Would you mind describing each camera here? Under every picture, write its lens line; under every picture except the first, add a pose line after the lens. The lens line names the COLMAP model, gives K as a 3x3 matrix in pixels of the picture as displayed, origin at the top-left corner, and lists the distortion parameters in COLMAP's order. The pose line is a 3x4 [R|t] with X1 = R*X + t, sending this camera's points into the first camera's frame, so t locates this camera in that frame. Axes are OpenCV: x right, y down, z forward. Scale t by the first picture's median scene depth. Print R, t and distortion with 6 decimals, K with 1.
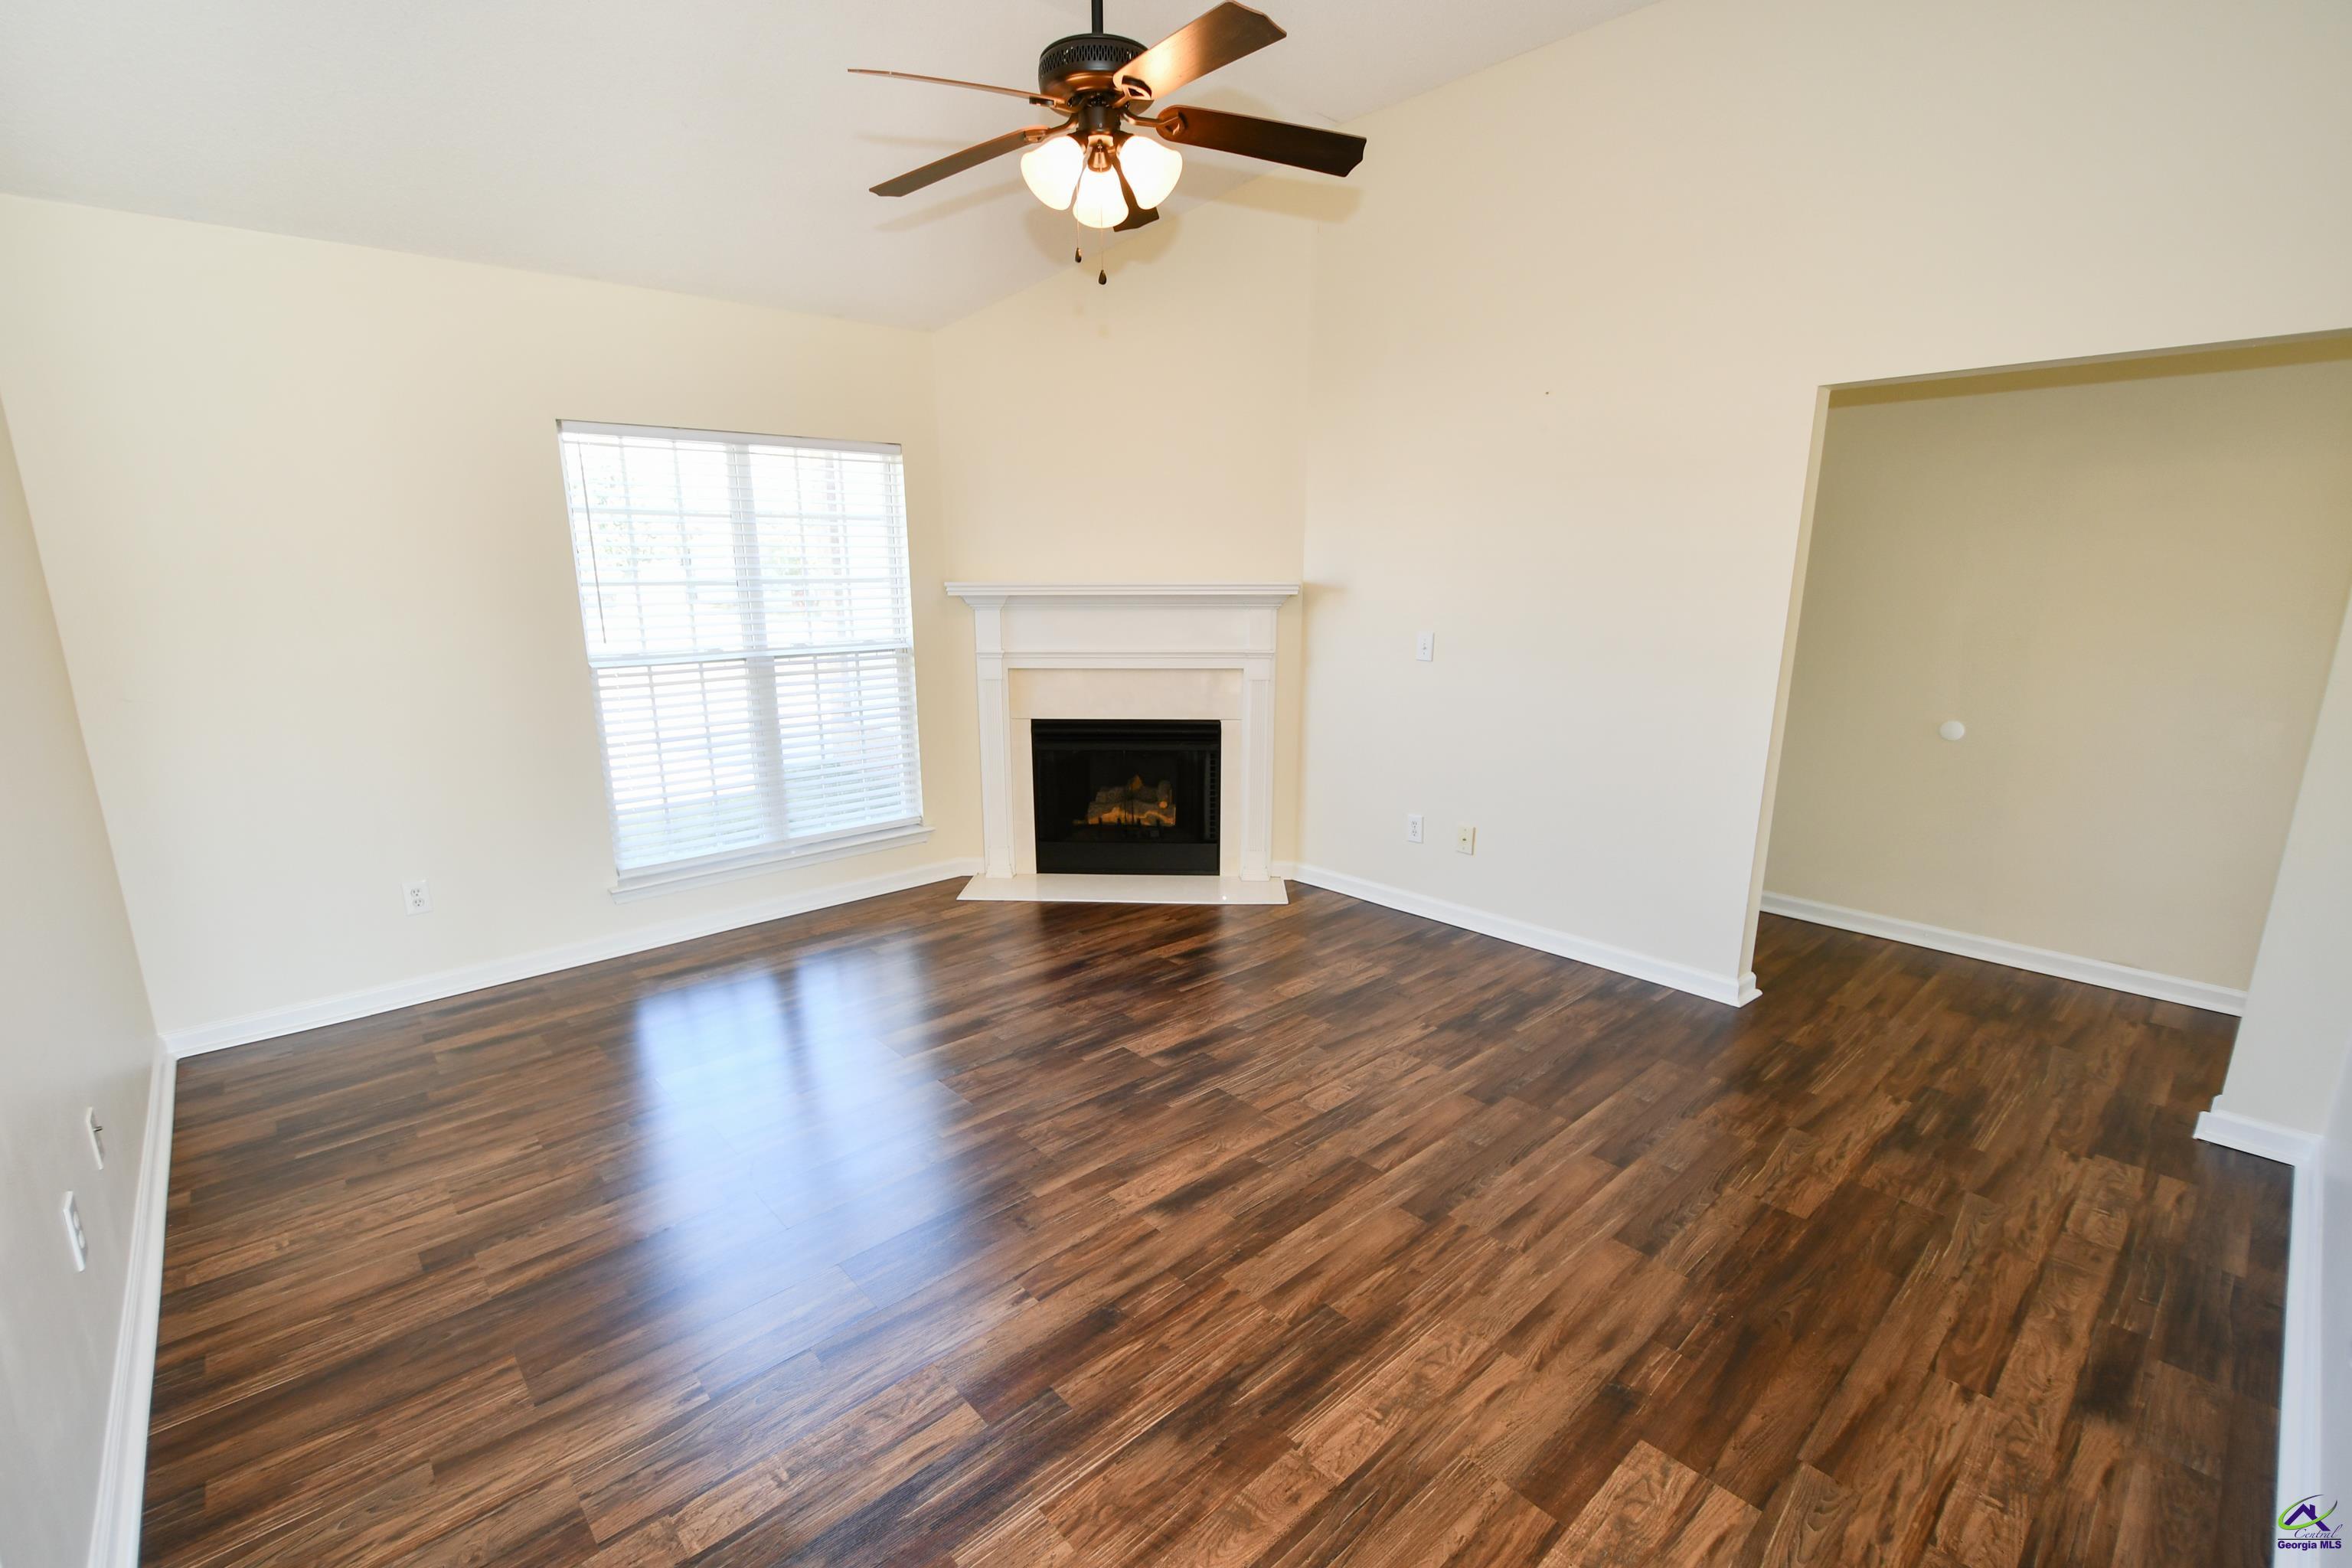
lens RADIAL K [[1031.6, 0, 1159.5], [0, 1031.6, 805.2], [0, 0, 1]] dist [0.008929, -0.010002]
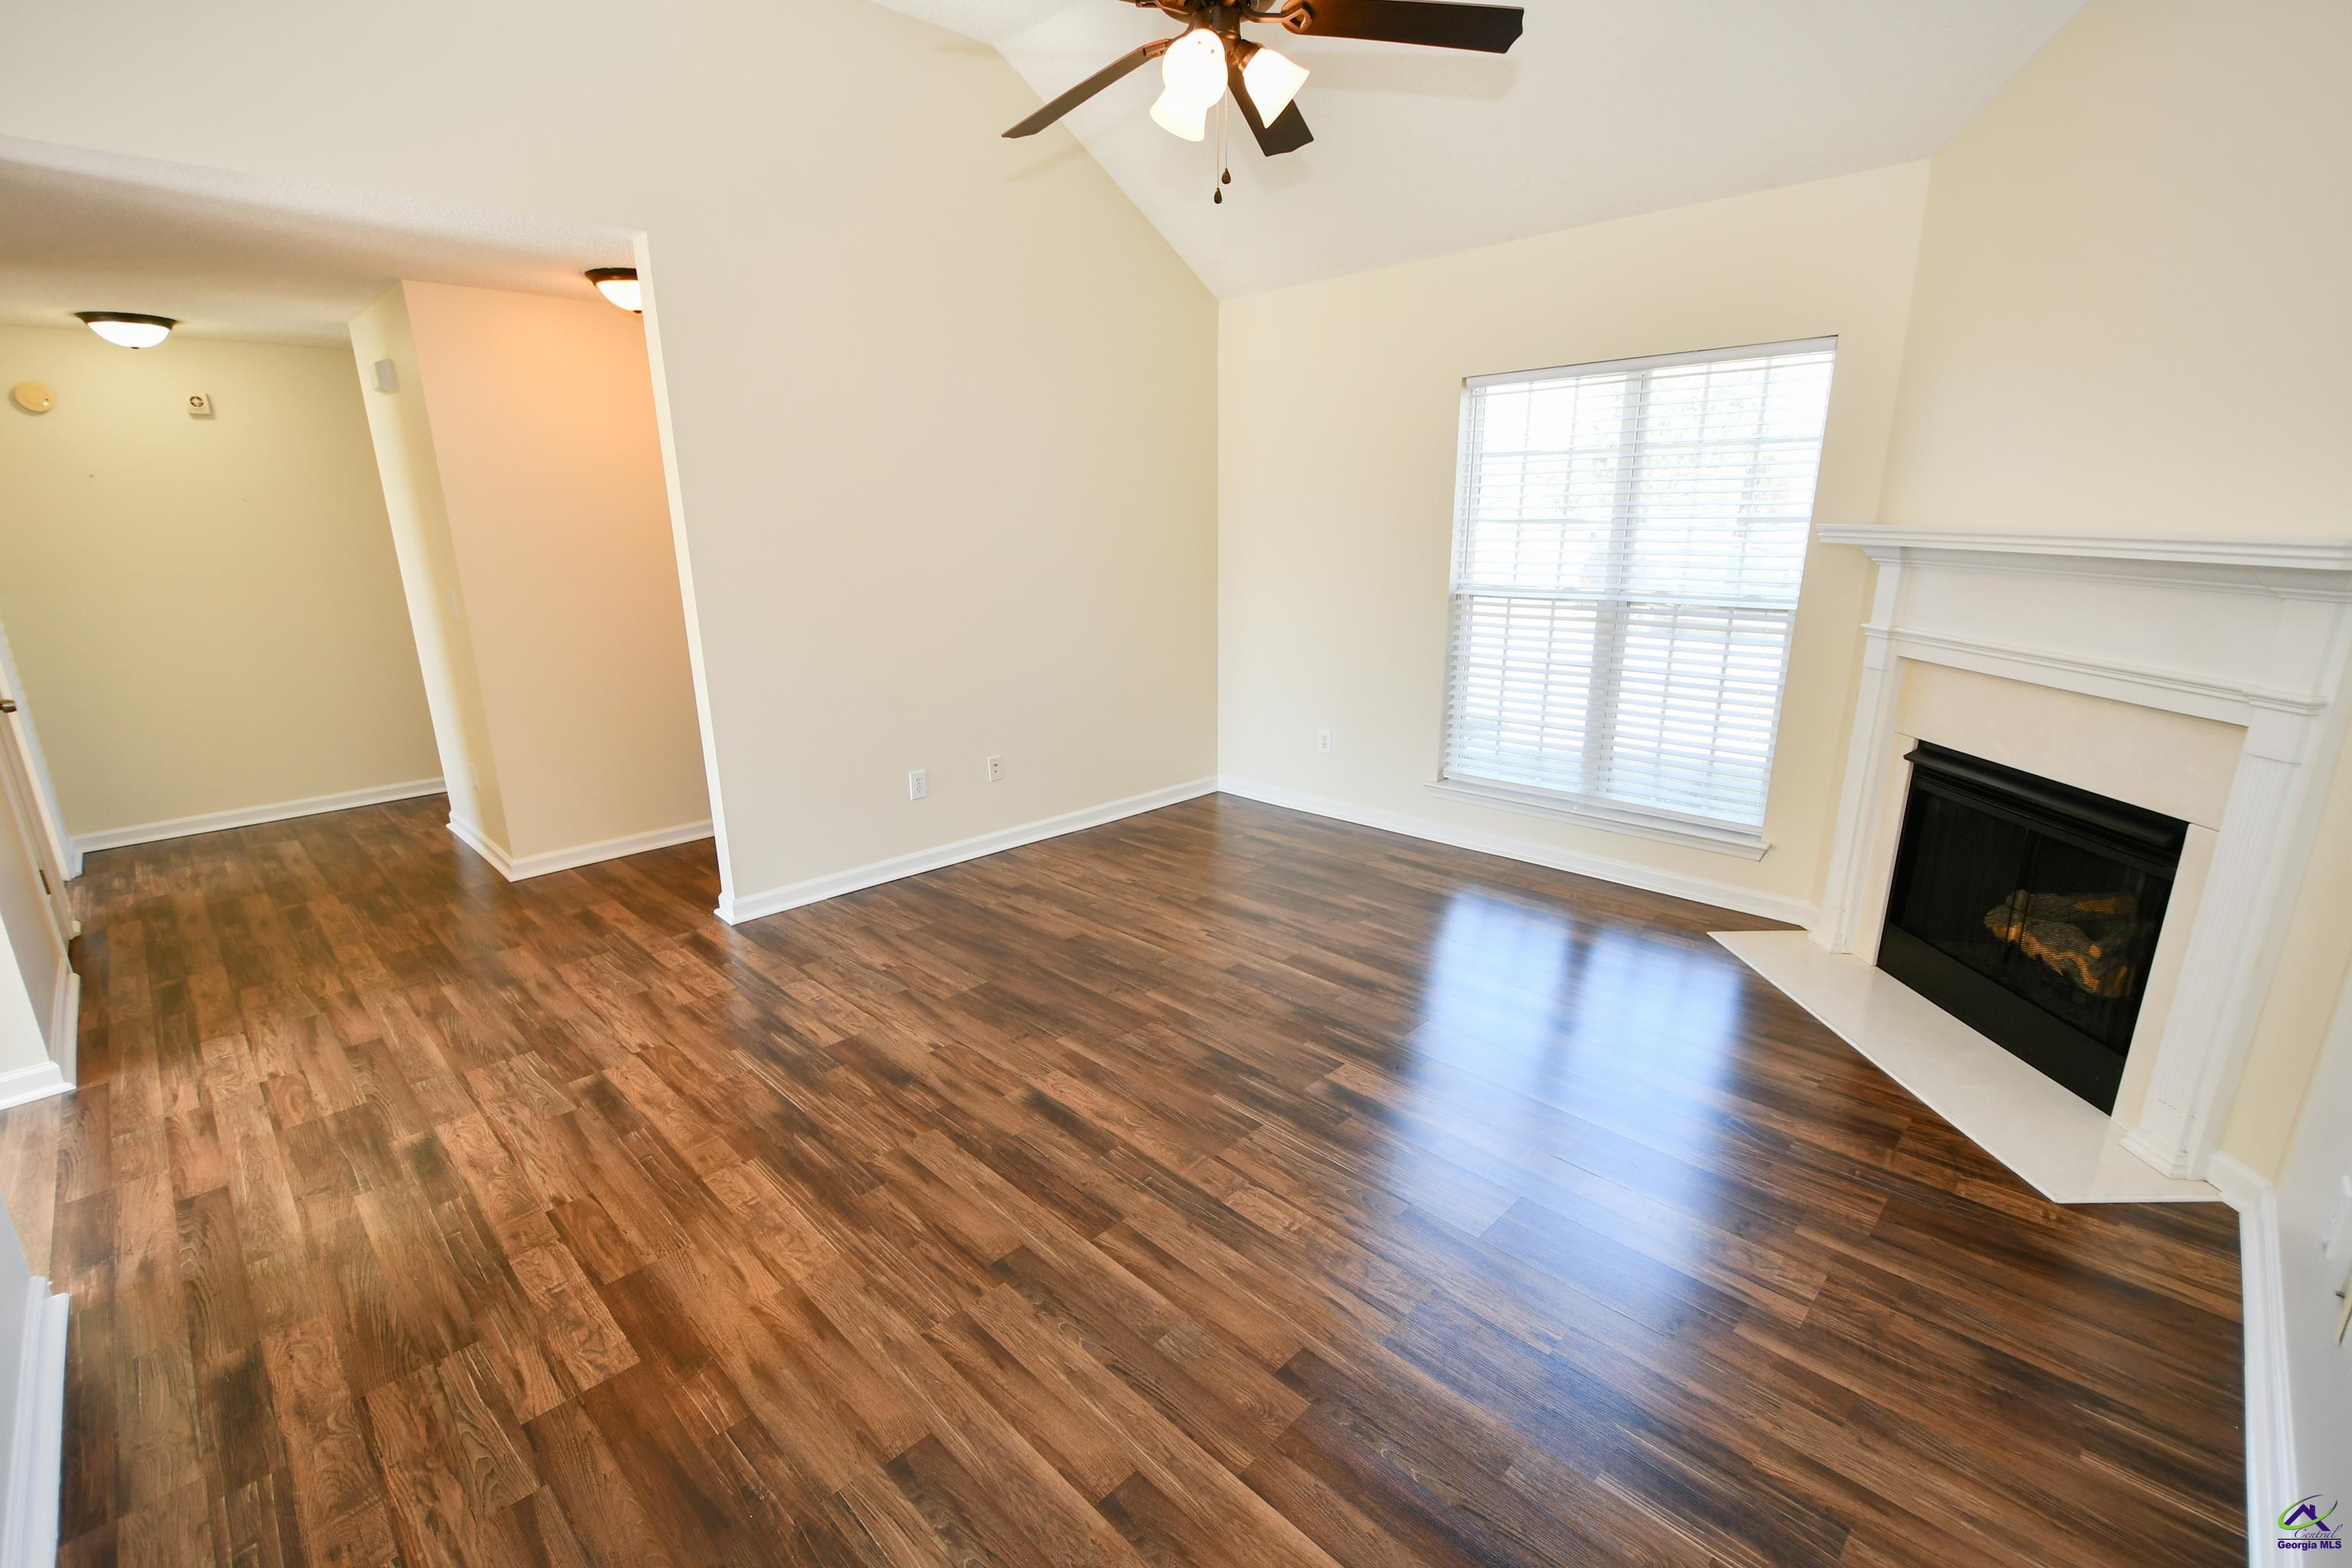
lens RADIAL K [[1031.6, 0, 1159.5], [0, 1031.6, 805.2], [0, 0, 1]] dist [0.008929, -0.010002]
pose [[0.051946, 0.275955, -0.959766, 1.007261], [-0.215630, 0.941492, 0.259030, -0.225797], [0.975092, 0.193499, 0.108411, 0.968095]]
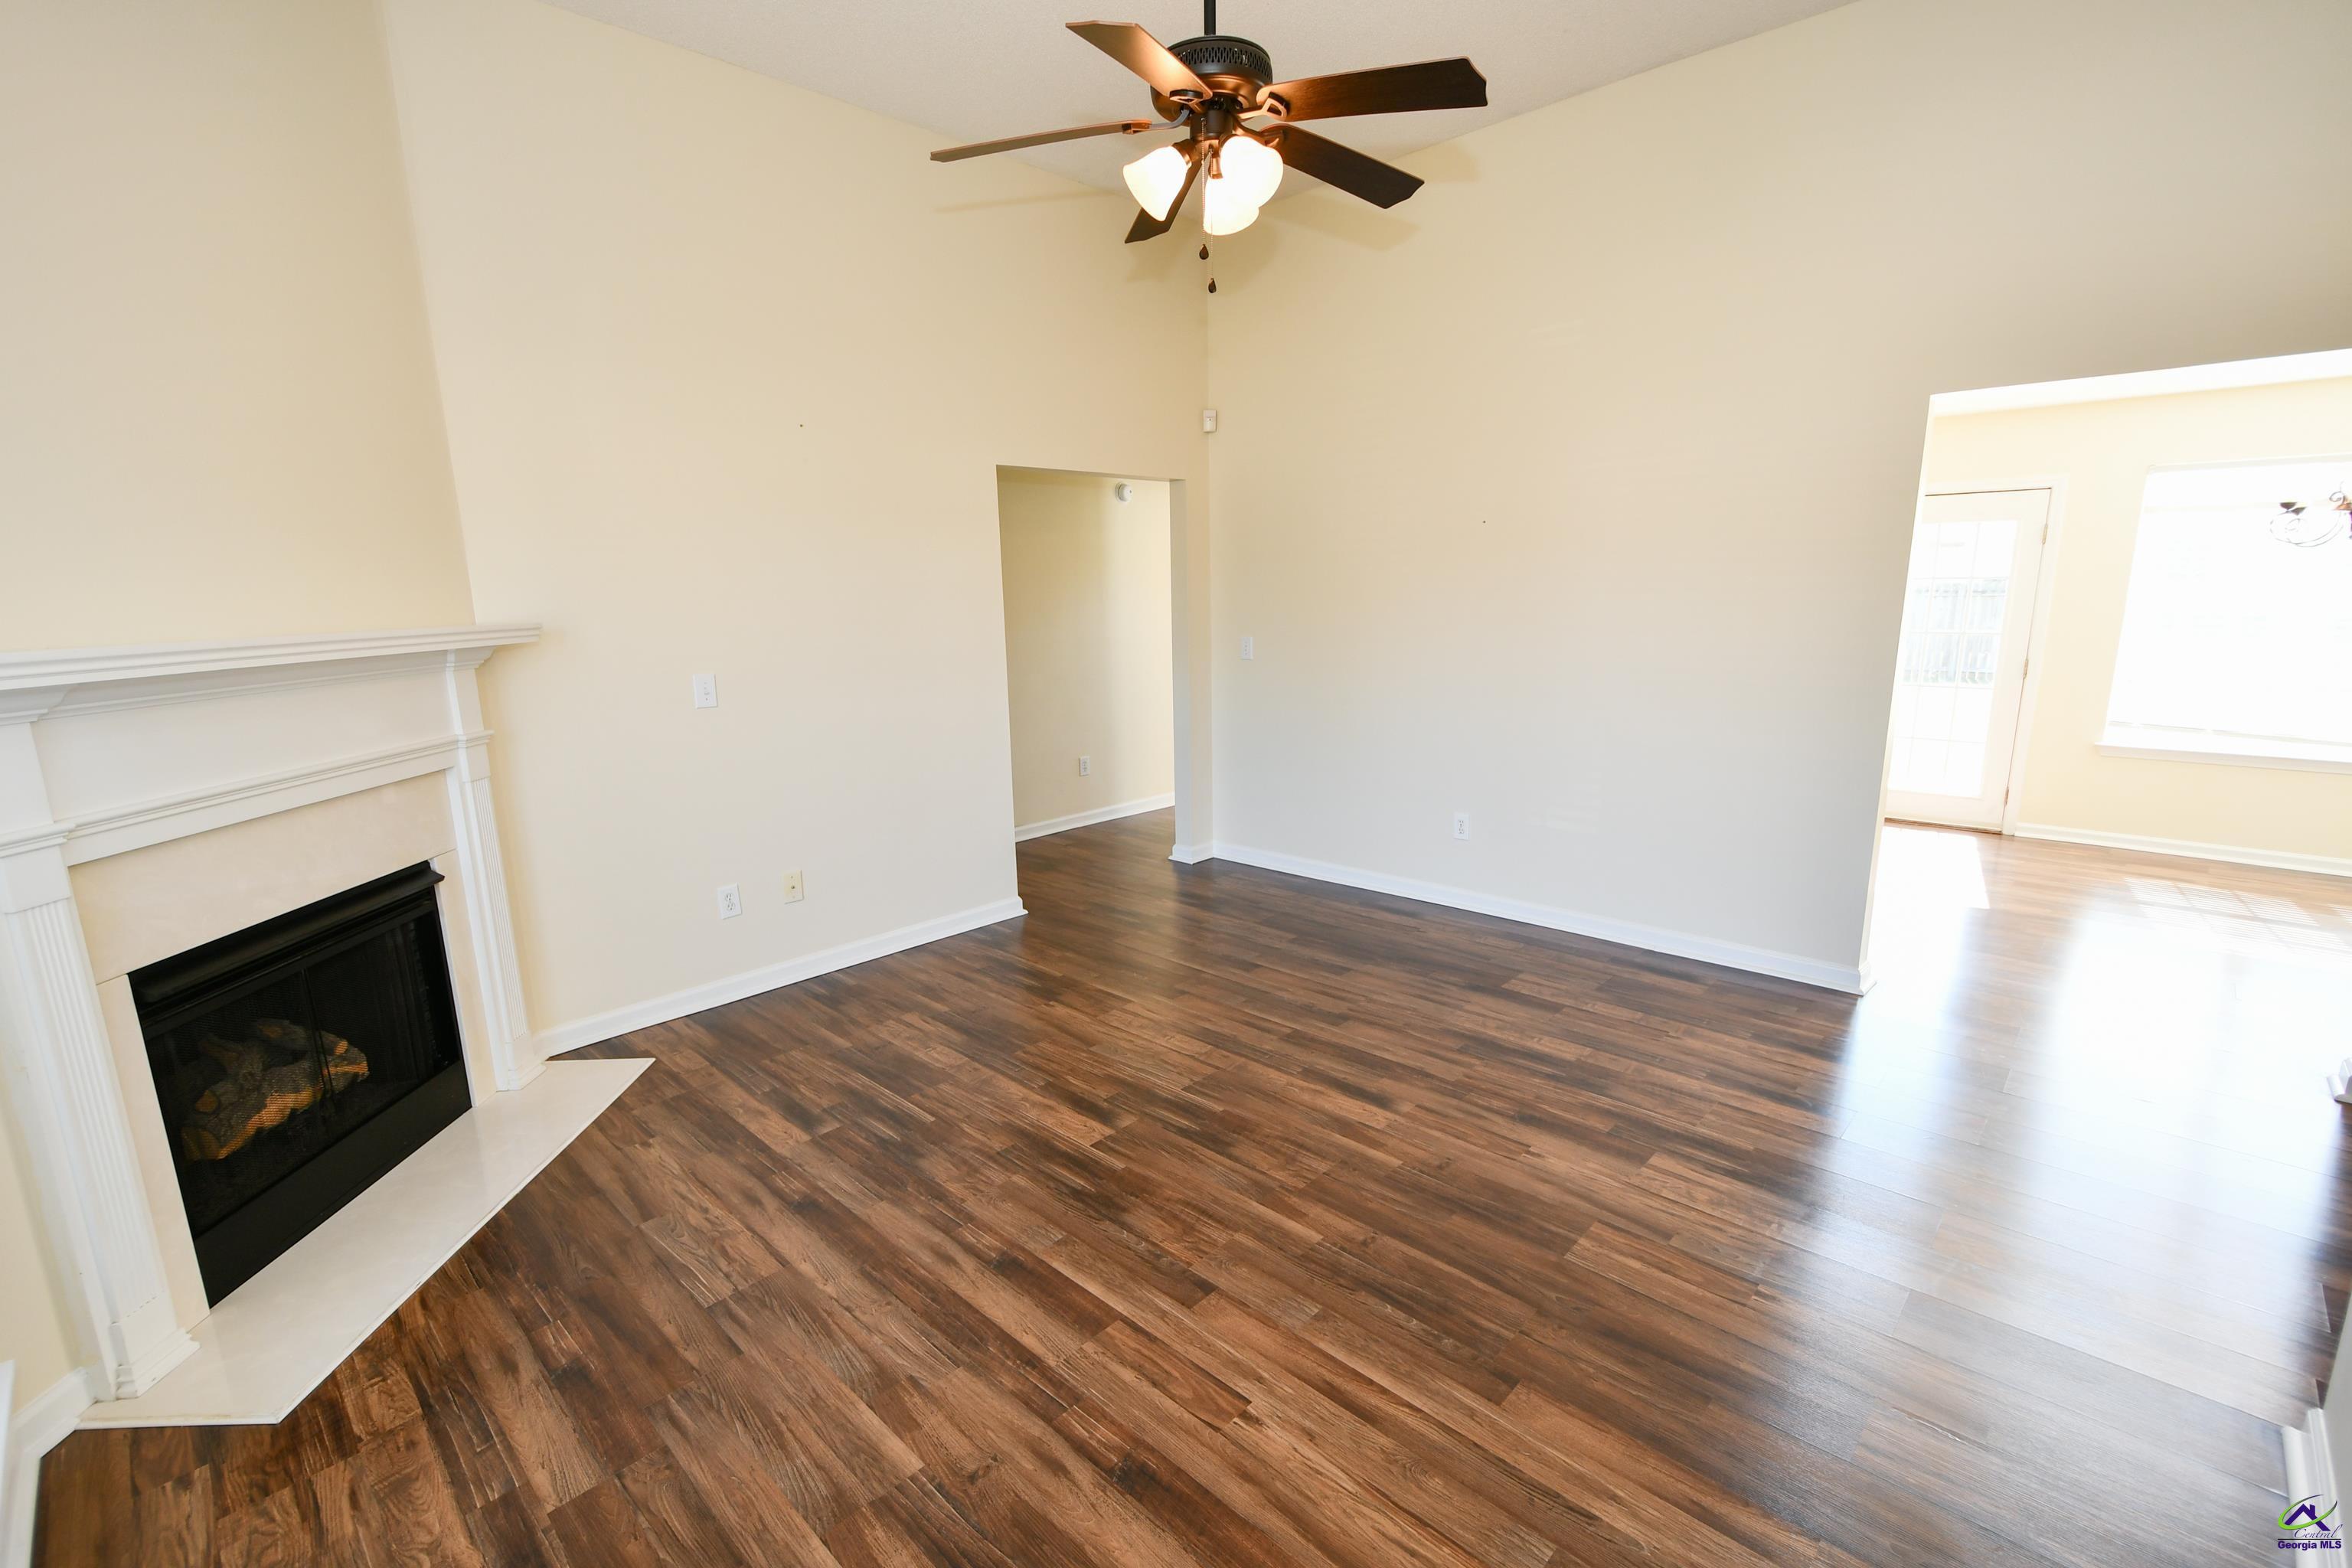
lens RADIAL K [[1031.6, 0, 1159.5], [0, 1031.6, 805.2], [0, 0, 1]] dist [0.008929, -0.010002]
pose [[-0.063032, -0.200746, 0.977613, -1.116139], [0.249249, 0.945354, 0.210192, -0.269110], [-0.966386, 0.256918, -0.009552, 1.201369]]
